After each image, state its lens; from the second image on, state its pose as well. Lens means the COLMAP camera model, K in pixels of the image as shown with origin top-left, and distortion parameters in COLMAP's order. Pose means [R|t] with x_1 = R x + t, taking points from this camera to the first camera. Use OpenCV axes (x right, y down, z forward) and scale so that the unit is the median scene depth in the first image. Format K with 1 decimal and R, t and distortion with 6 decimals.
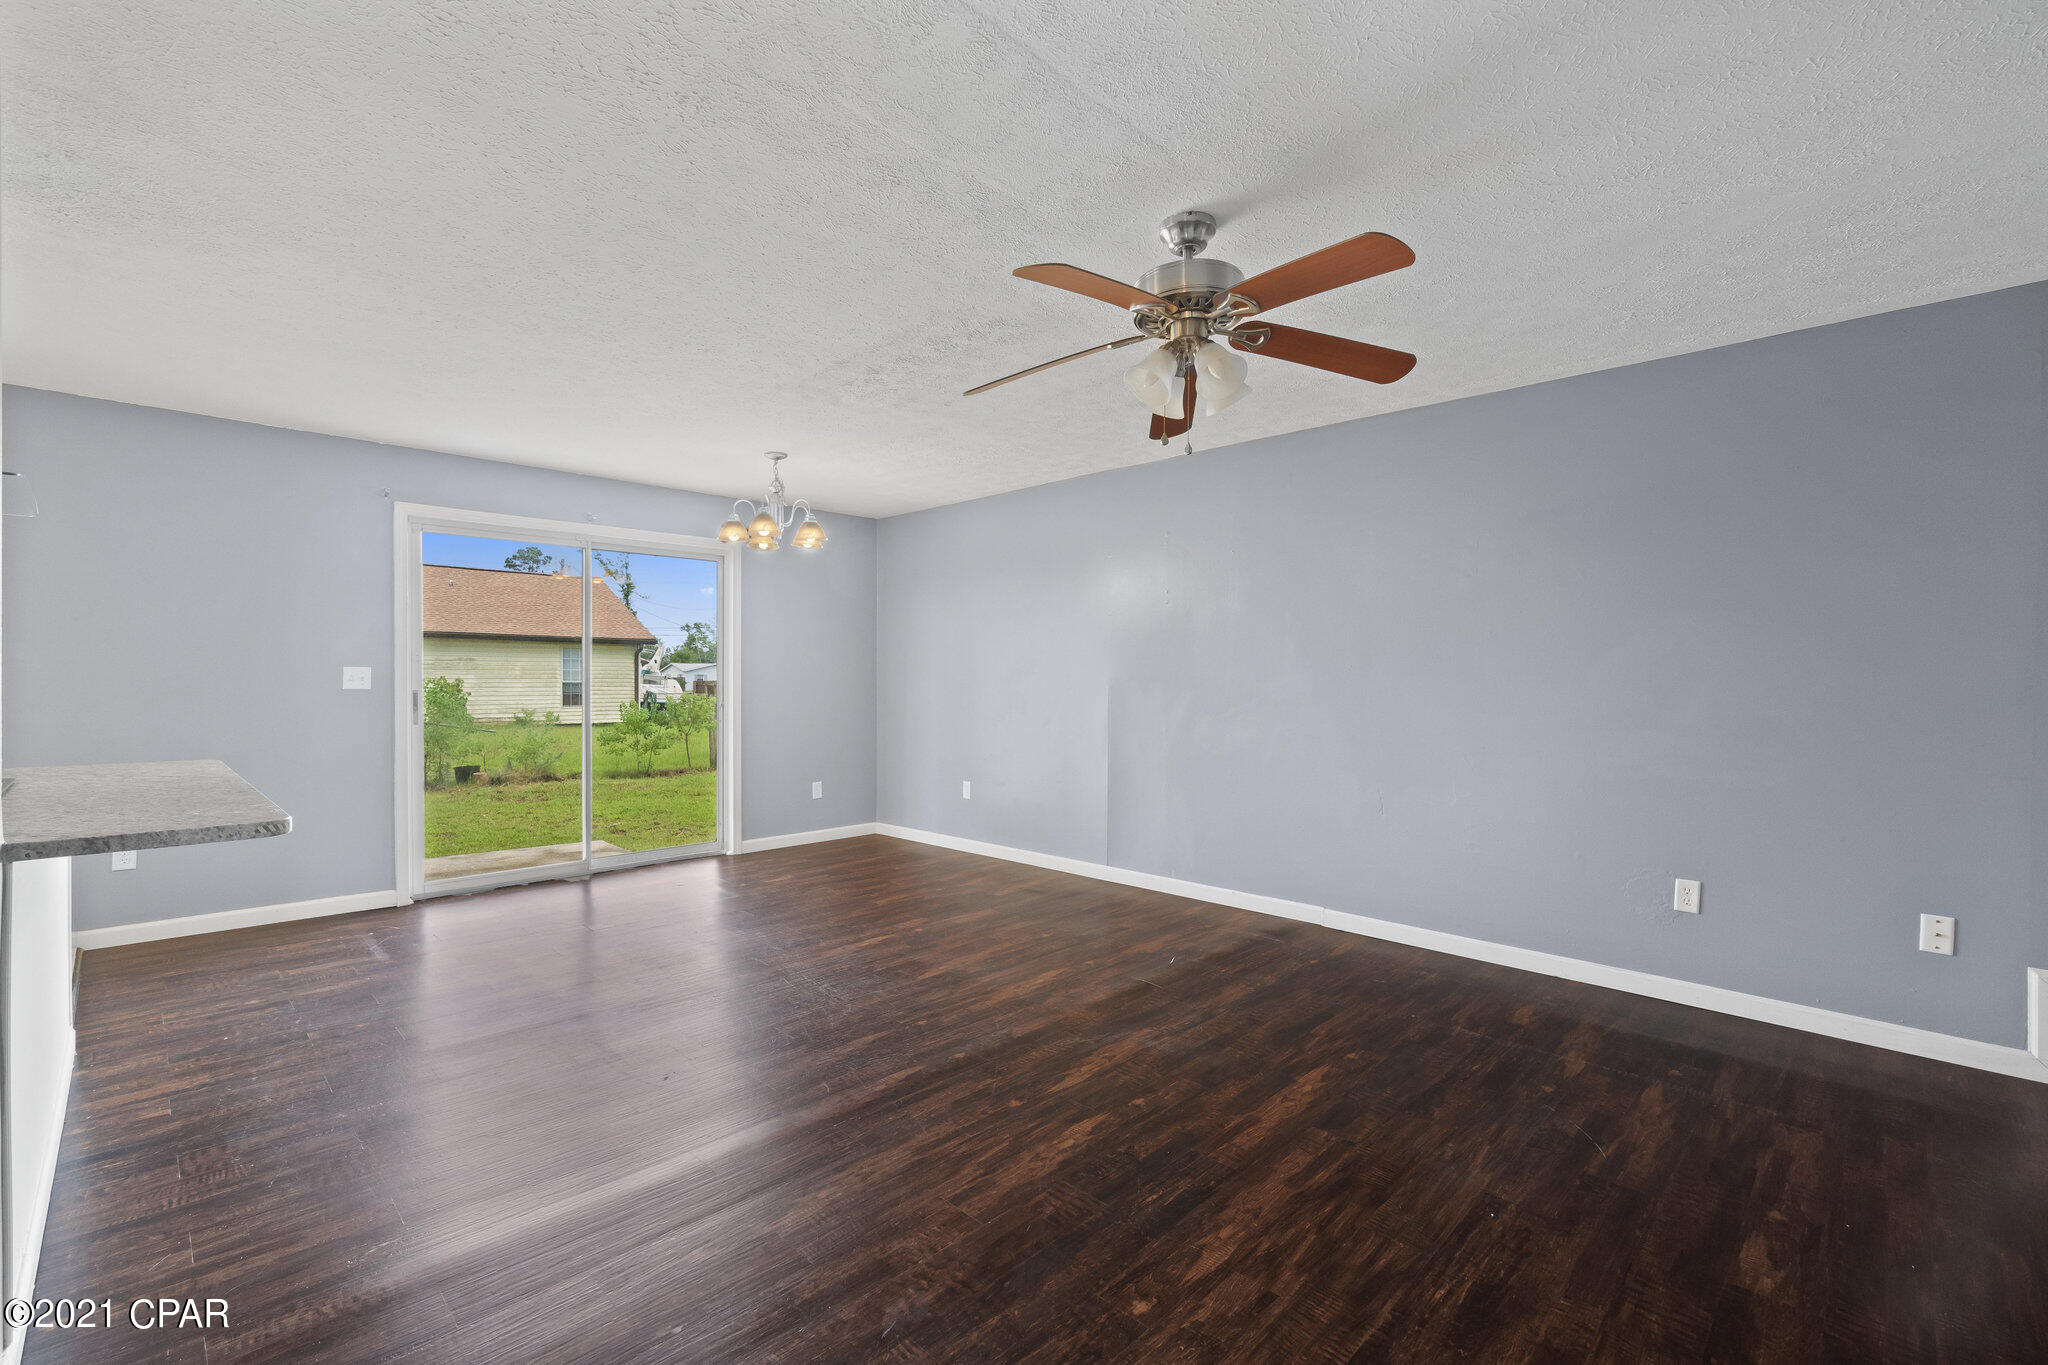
lens RADIAL K [[887.2, 0, 1024.3], [0, 887.2, 685.9], [0, 0, 1]] dist [-0.002840, -0.000154]
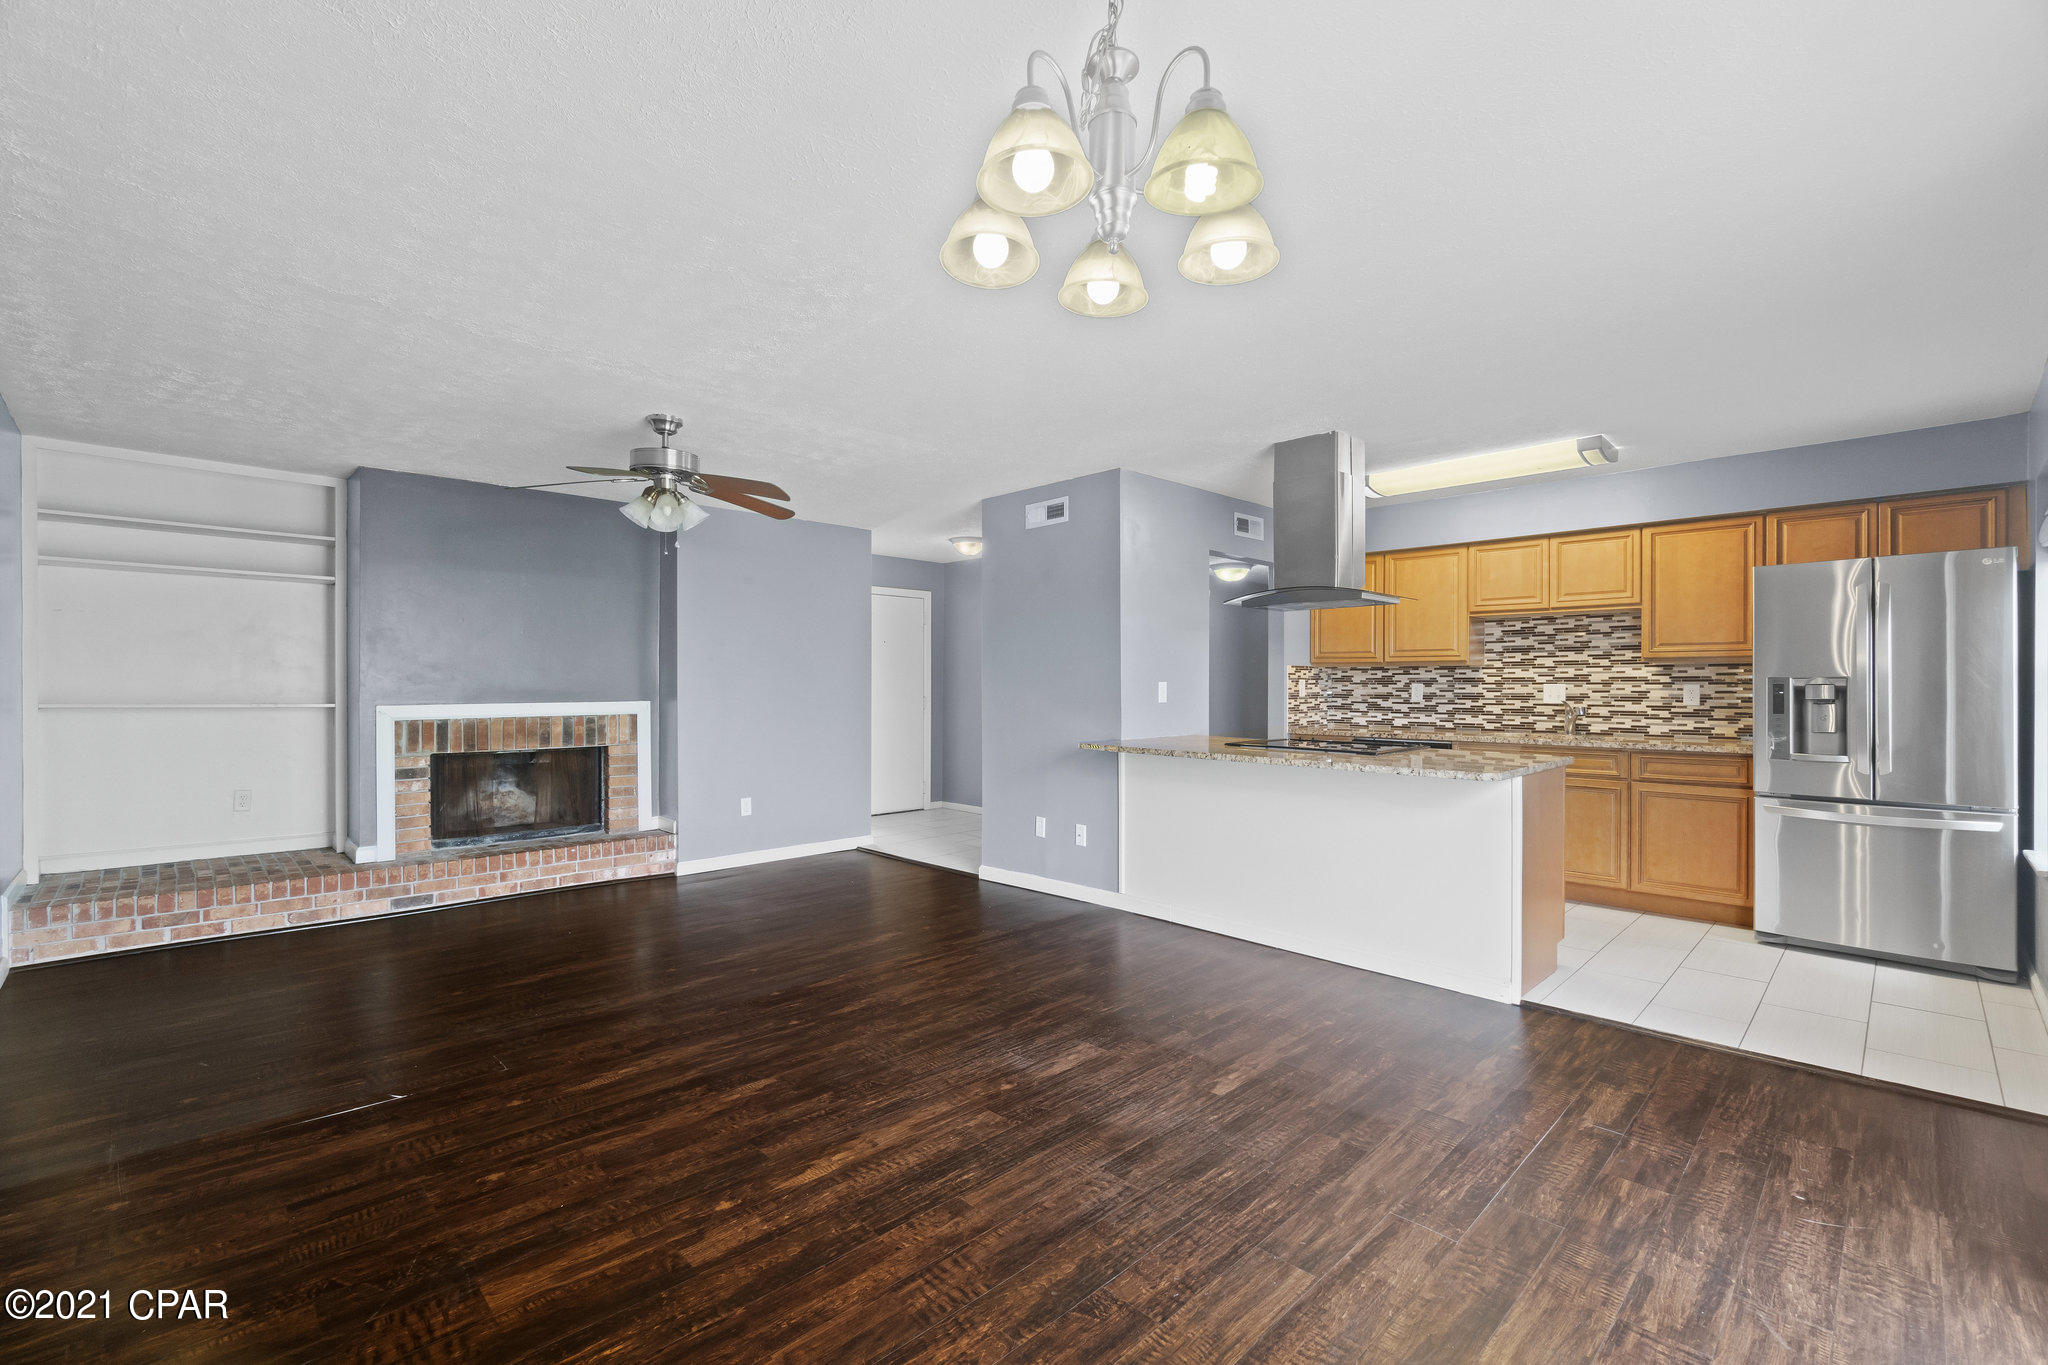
lens RADIAL K [[887.2, 0, 1034.5], [0, 887.2, 683.6], [0, 0, 1]] dist [-0.002840, -0.000154]
pose [[-0.999966, -0.006433, 0.005179, -0.413322], [-0.006397, 0.999955, 0.006978, -0.025156], [-0.005224, 0.006945, -0.999962, 2.106729]]
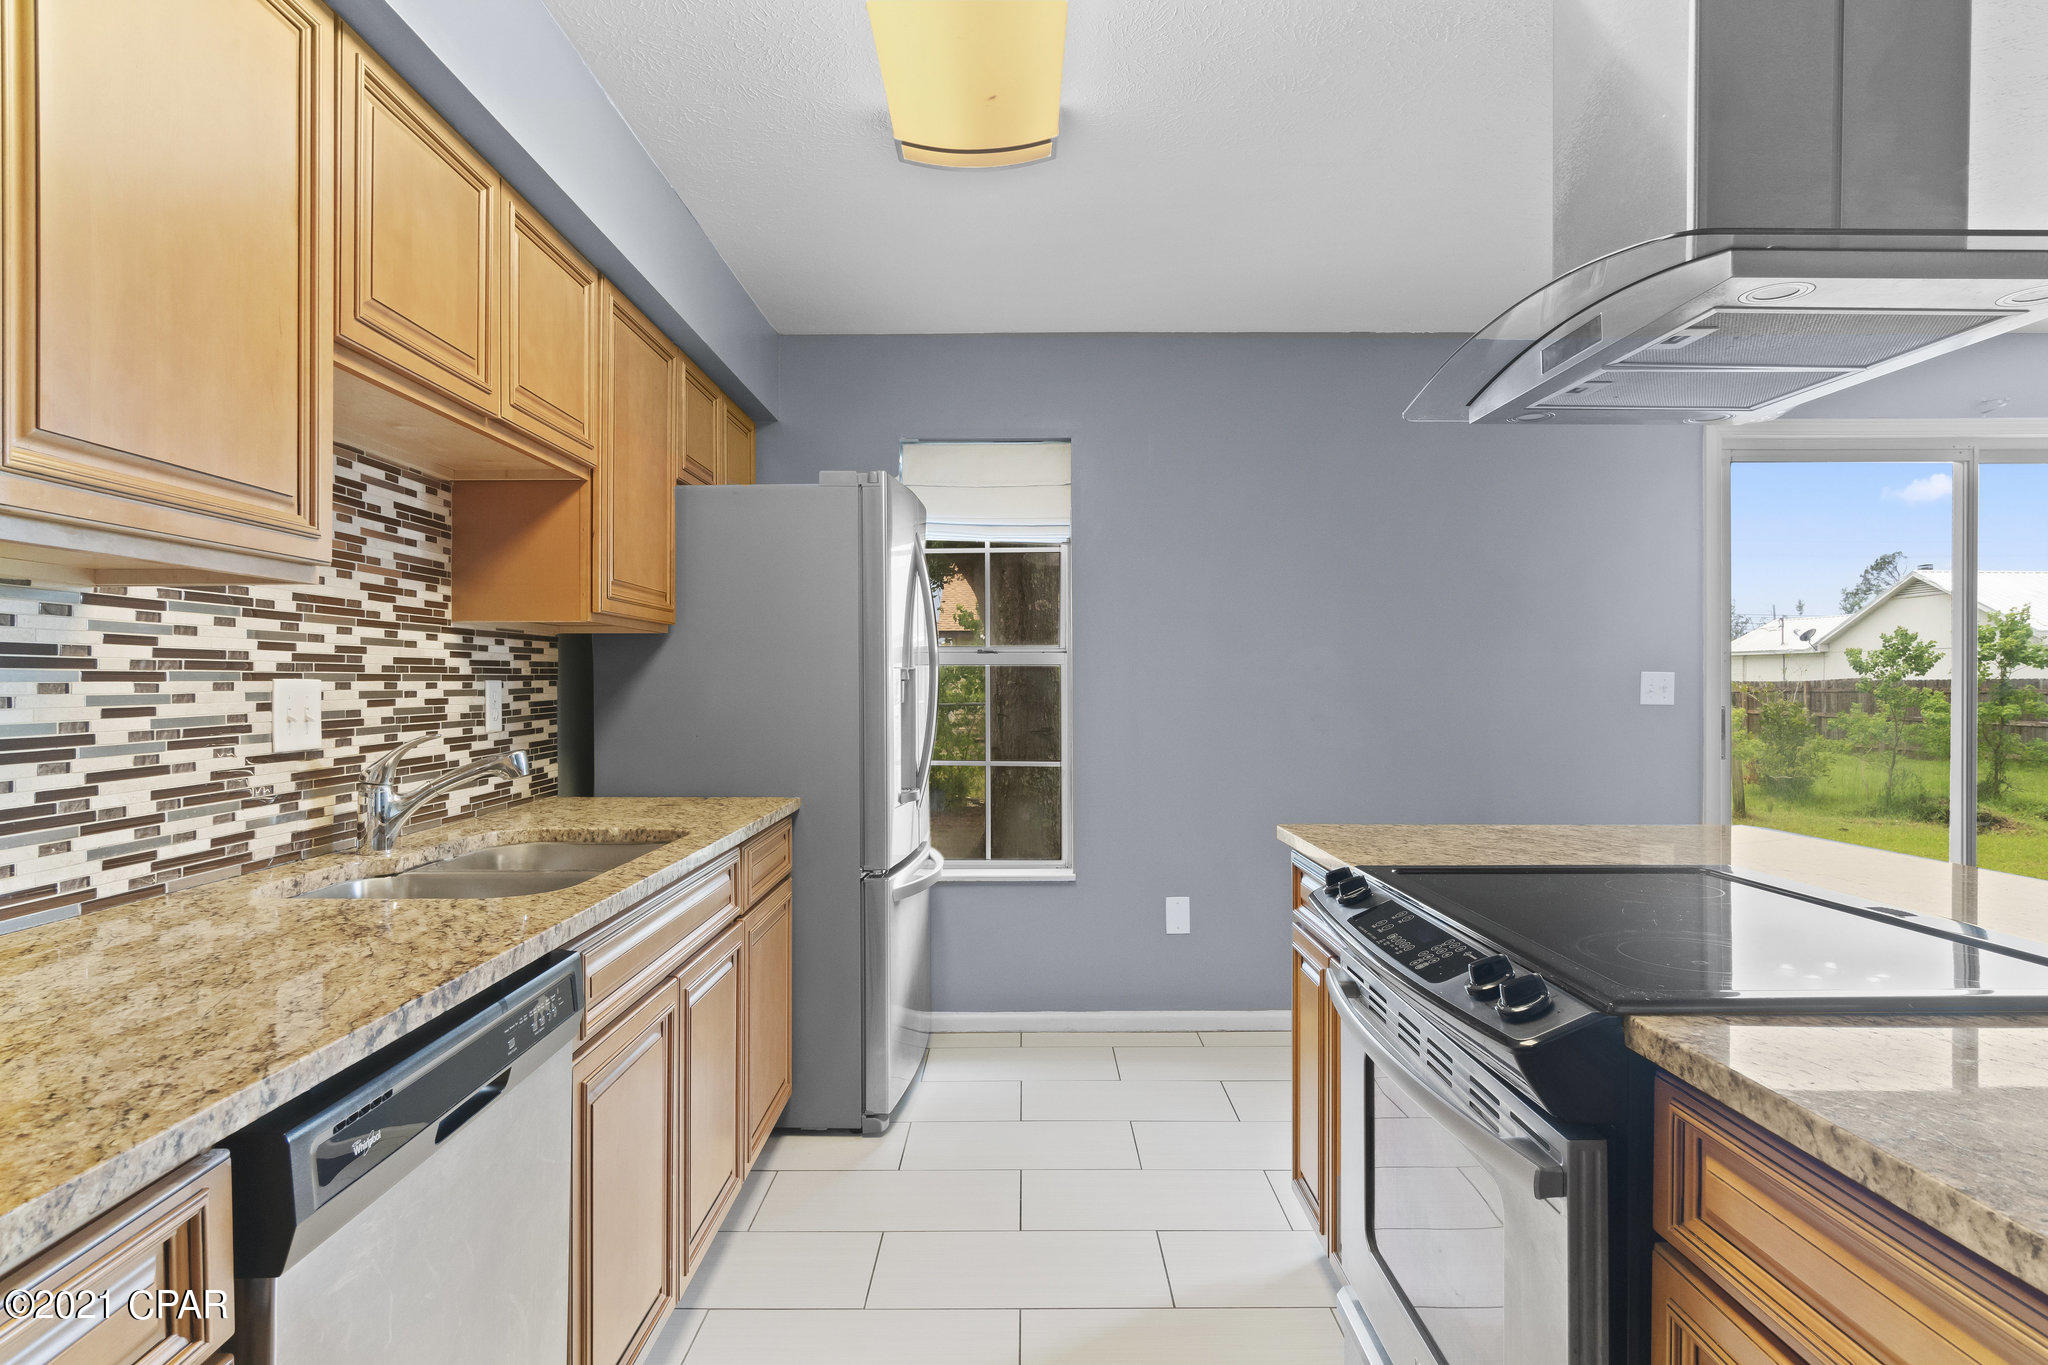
lens RADIAL K [[1103.2, 0, 1023.5], [0, 1103.2, 684.0], [0, 0, 1]] dist [0.000396, 0.000015]
pose [[0.703279, -0.001336, -0.710913, -0.751828], [-0.006825, 0.999939, -0.008631, -0.013058], [0.710881, 0.010923, 0.703227, 0.115590]]
